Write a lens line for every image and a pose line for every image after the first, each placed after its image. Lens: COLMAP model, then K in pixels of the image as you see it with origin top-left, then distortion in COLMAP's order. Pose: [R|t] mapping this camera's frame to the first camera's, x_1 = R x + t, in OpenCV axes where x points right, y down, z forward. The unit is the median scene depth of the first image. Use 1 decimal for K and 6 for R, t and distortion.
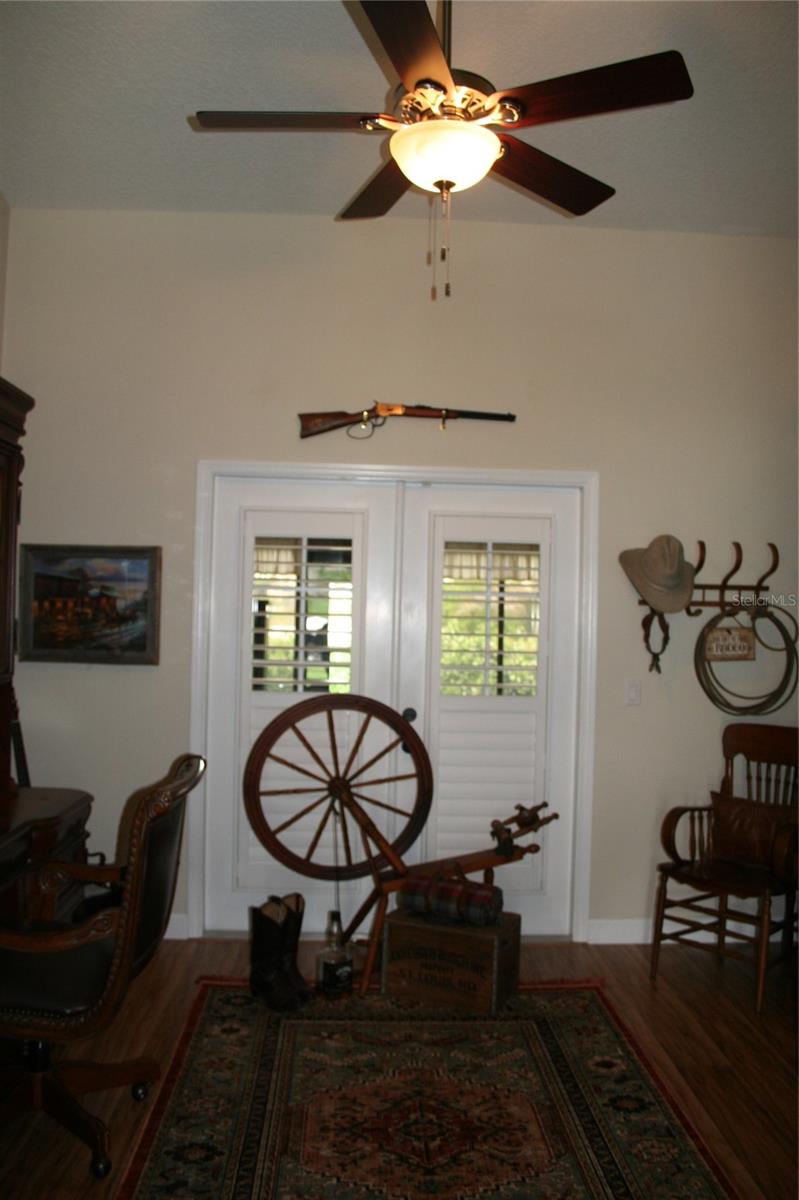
lens RADIAL K [[1006.2, 0, 399.5], [0, 1006.2, 600.0], [0, 0, 1]] dist [-0.129065, 0.123638]
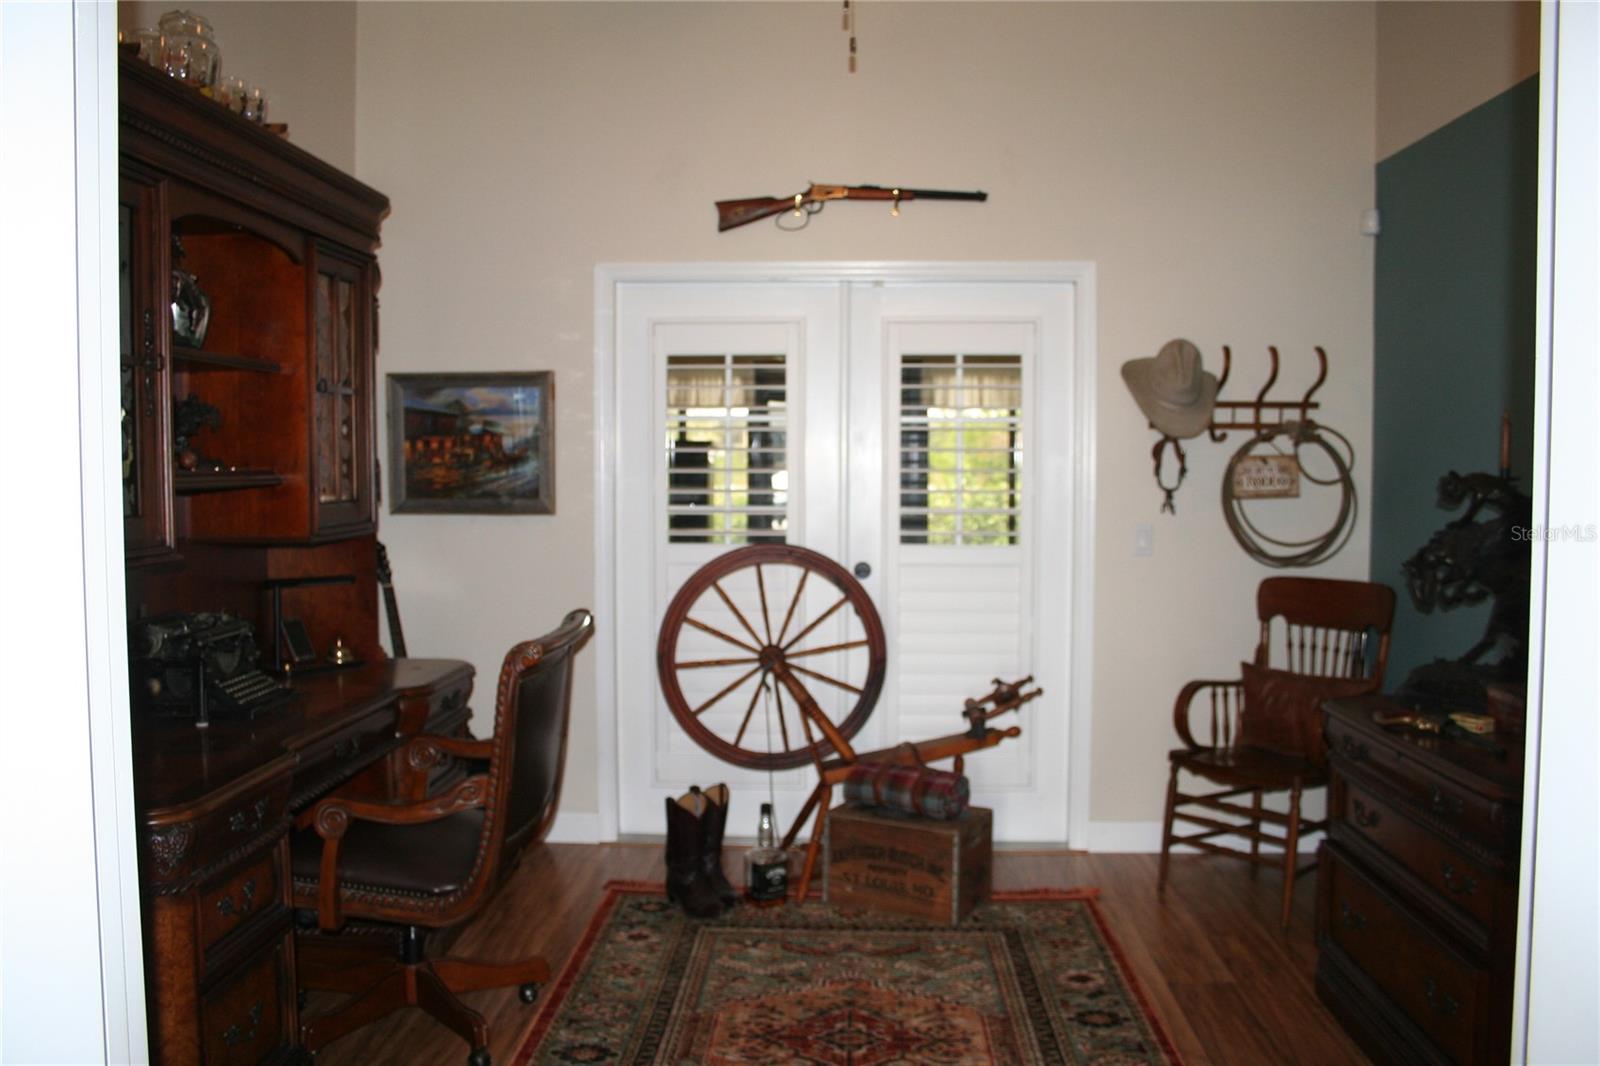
lens RADIAL K [[1341.7, 0, 797.0], [0, 1341.7, 544.3], [0, 0, 1]] dist [-0.129065, 0.123638]
pose [[0.995480, -0.015986, -0.093615, 0.065060], [0.022692, 0.997217, 0.071013, 0.016338], [0.092220, -0.072816, 0.993073, -0.087070]]
